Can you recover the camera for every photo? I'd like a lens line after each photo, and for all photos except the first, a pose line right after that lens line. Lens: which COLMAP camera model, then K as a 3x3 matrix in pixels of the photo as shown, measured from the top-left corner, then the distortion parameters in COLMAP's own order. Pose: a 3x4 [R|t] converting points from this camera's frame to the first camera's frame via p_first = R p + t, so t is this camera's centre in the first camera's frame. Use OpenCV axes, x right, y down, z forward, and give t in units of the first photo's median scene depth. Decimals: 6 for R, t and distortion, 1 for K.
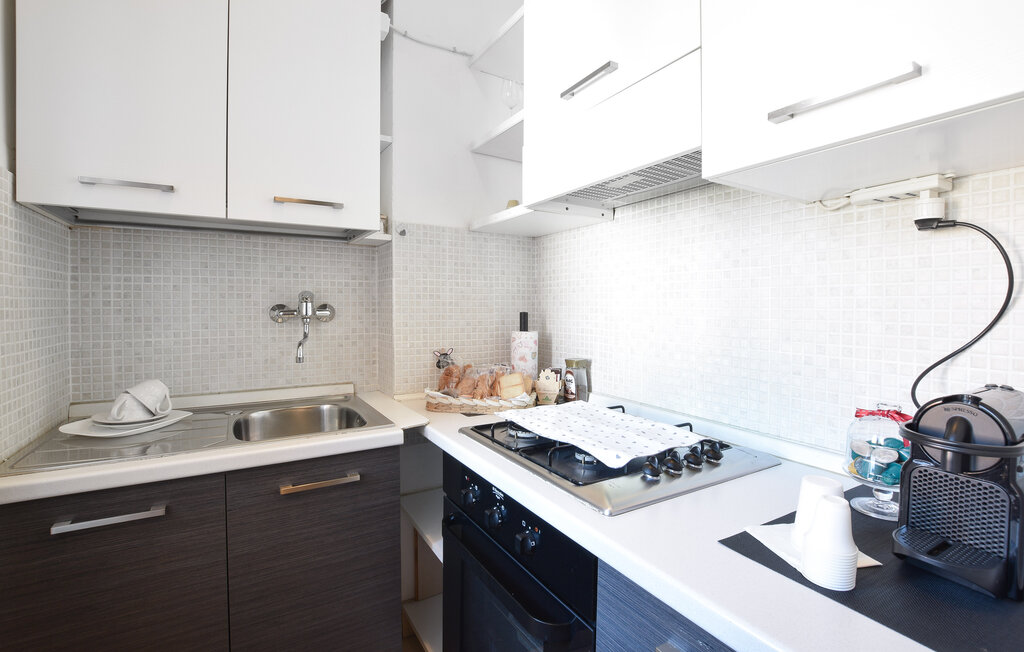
lens RADIAL K [[472.2, 0, 518.3], [0, 472.2, 313.1], [0, 0, 1]] dist [-0.001690, 0.000299]
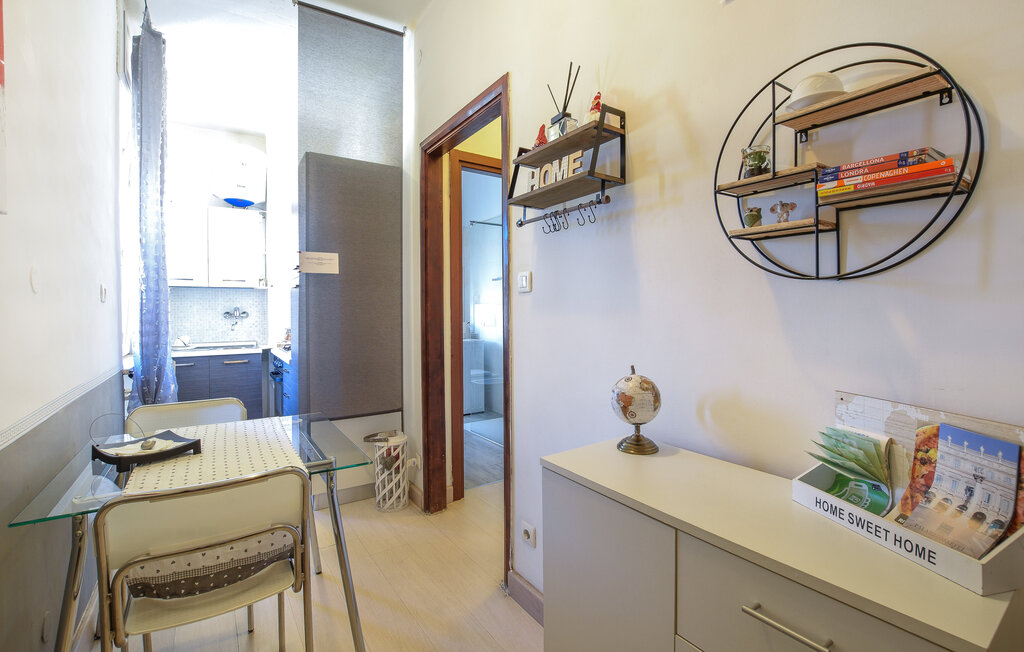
lens RADIAL K [[472.2, 0, 518.3], [0, 472.2, 313.1], [0, 0, 1]] dist [-0.001690, 0.000299]
pose [[0.998970, -0.005887, 0.044996, 1.179969], [0.006144, 0.999966, -0.005571, 0.015469], [-0.044961, 0.005842, 0.998972, -2.019024]]
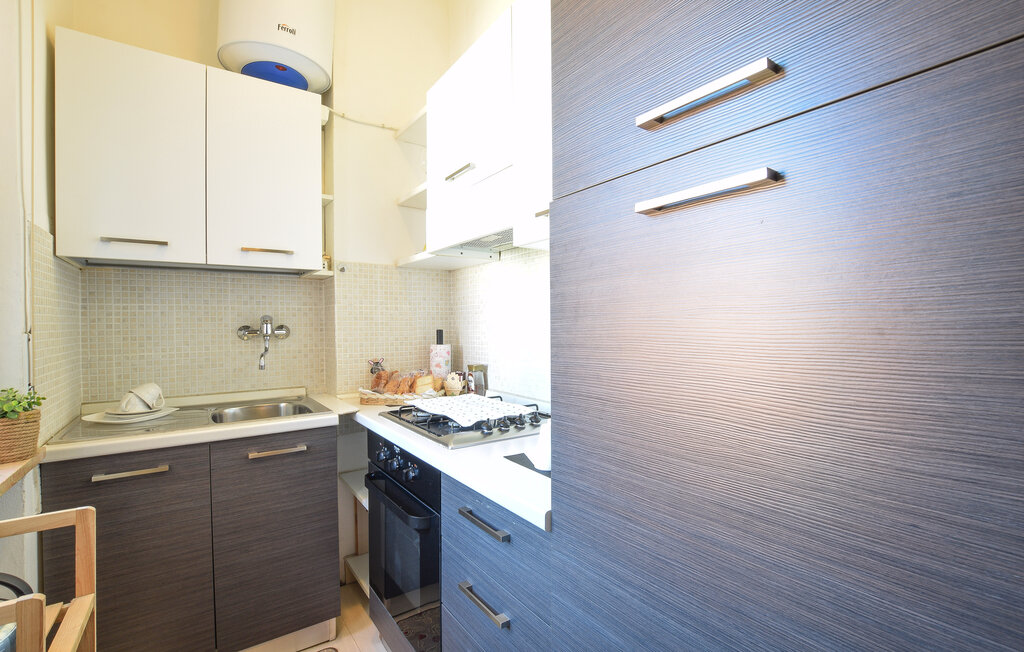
lens RADIAL K [[466.6, 0, 508.1], [0, 466.6, 330.0], [0, 0, 1]] dist [0.000635, 0.000329]
pose [[0.998608, -0.011204, 0.051546, 0.153788], [0.011342, 0.999933, -0.002392, 0.004871], [-0.051516, 0.002973, 0.998668, -0.329619]]
